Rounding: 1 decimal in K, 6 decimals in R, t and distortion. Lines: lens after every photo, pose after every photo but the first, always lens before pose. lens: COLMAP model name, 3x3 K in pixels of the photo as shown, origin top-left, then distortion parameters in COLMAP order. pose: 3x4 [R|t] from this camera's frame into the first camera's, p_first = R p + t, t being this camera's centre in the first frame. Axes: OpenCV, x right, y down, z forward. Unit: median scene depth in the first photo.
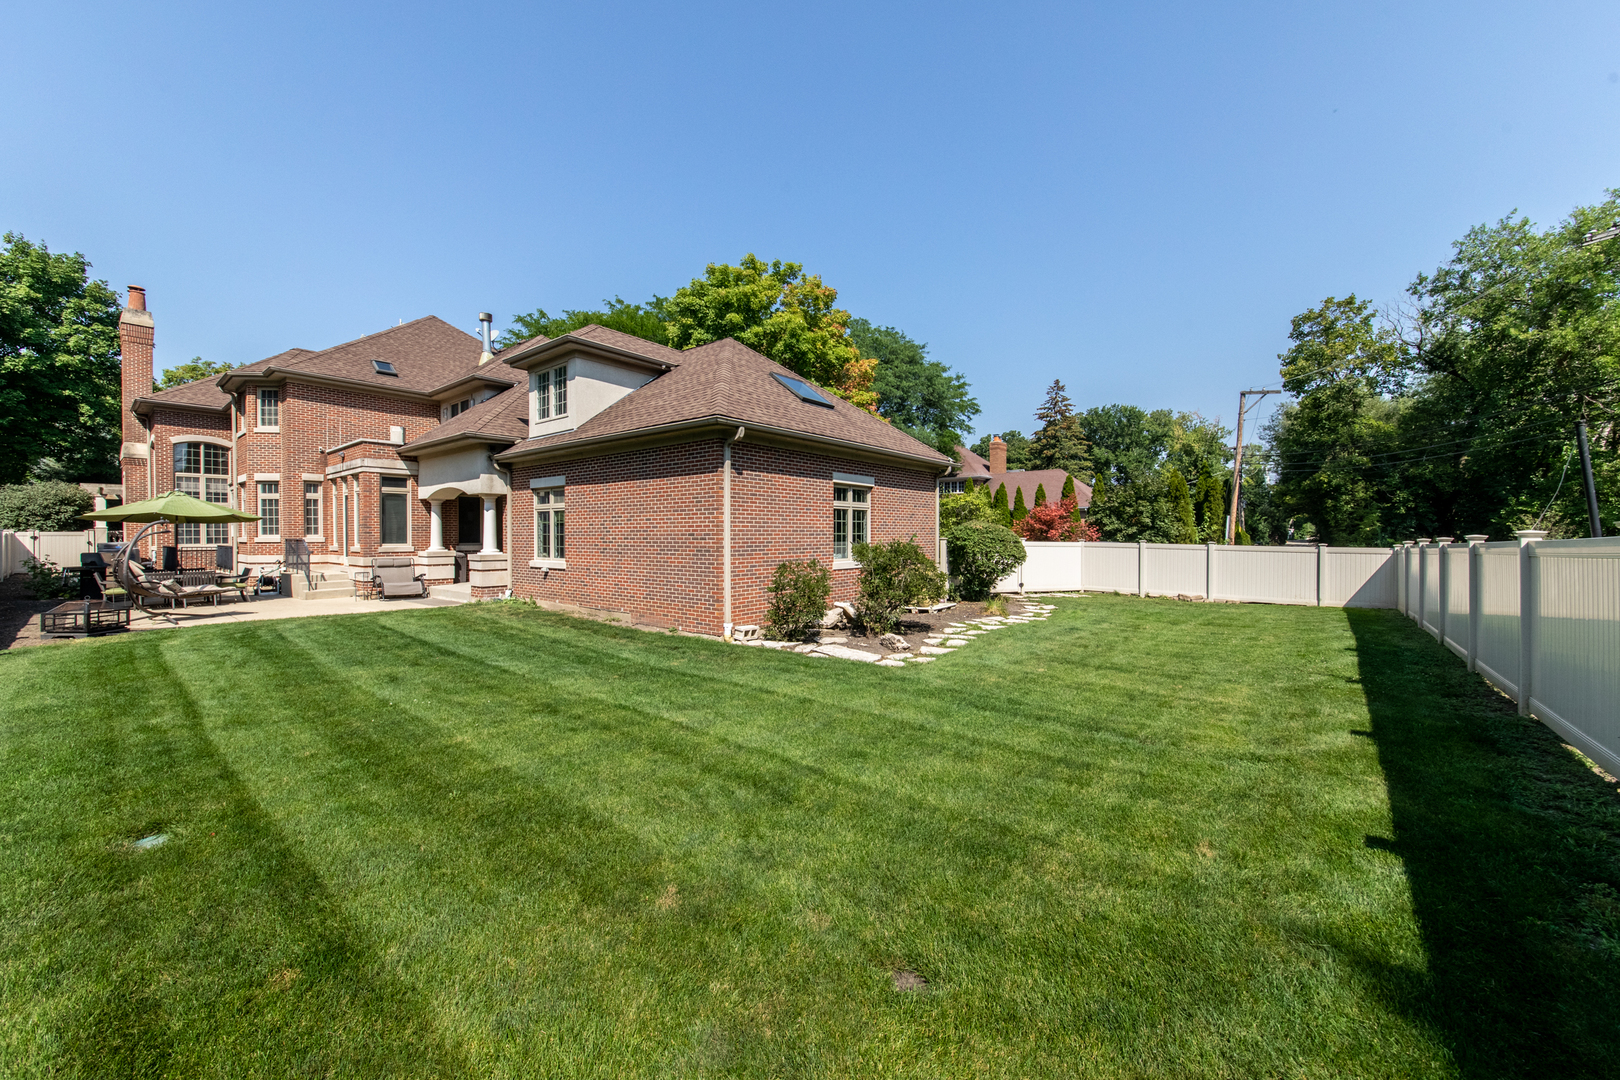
lens RADIAL K [[611.7, 0, 811.2], [0, 611.7, 541.5], [0, 0, 1]] dist [-0.000368, -0.000008]
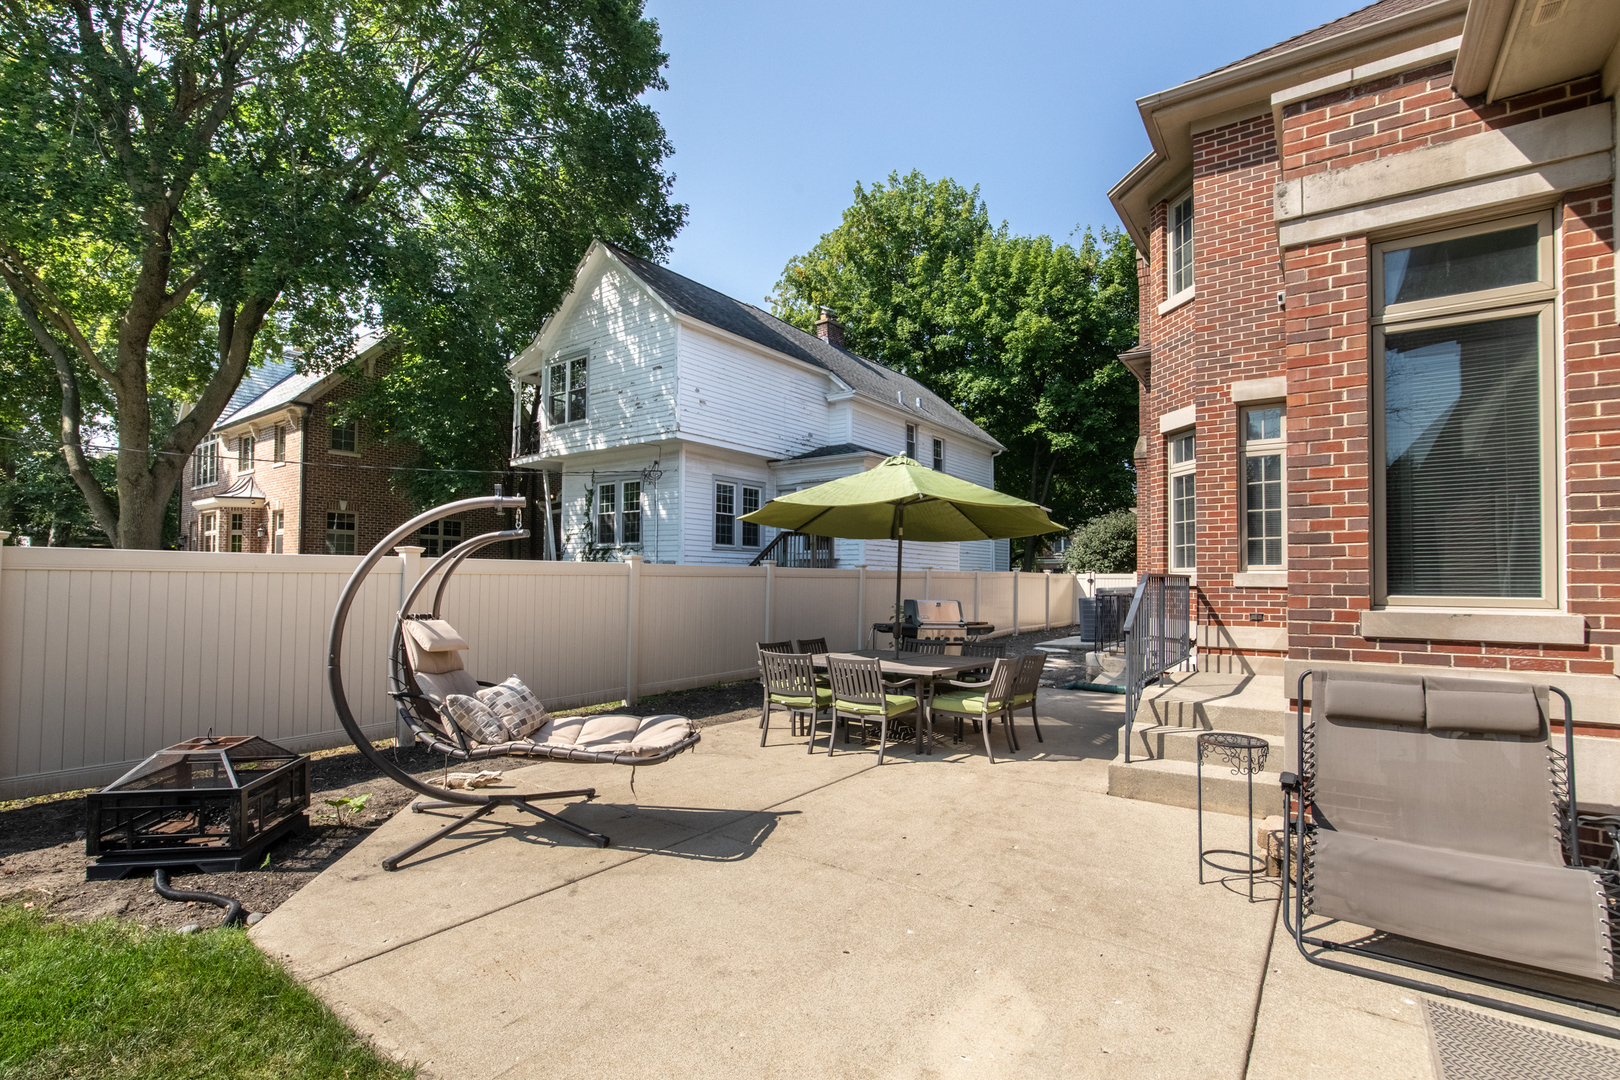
lens RADIAL K [[753.3, 0, 817.5], [0, 753.3, 568.1], [0, 0, 1]] dist [-0.001324, -0.000079]
pose [[0.102283, -0.019898, -0.994556, -0.440940], [-0.011587, 0.999708, -0.021193, 0.002482], [0.994688, 0.013691, 0.102023, 0.727749]]
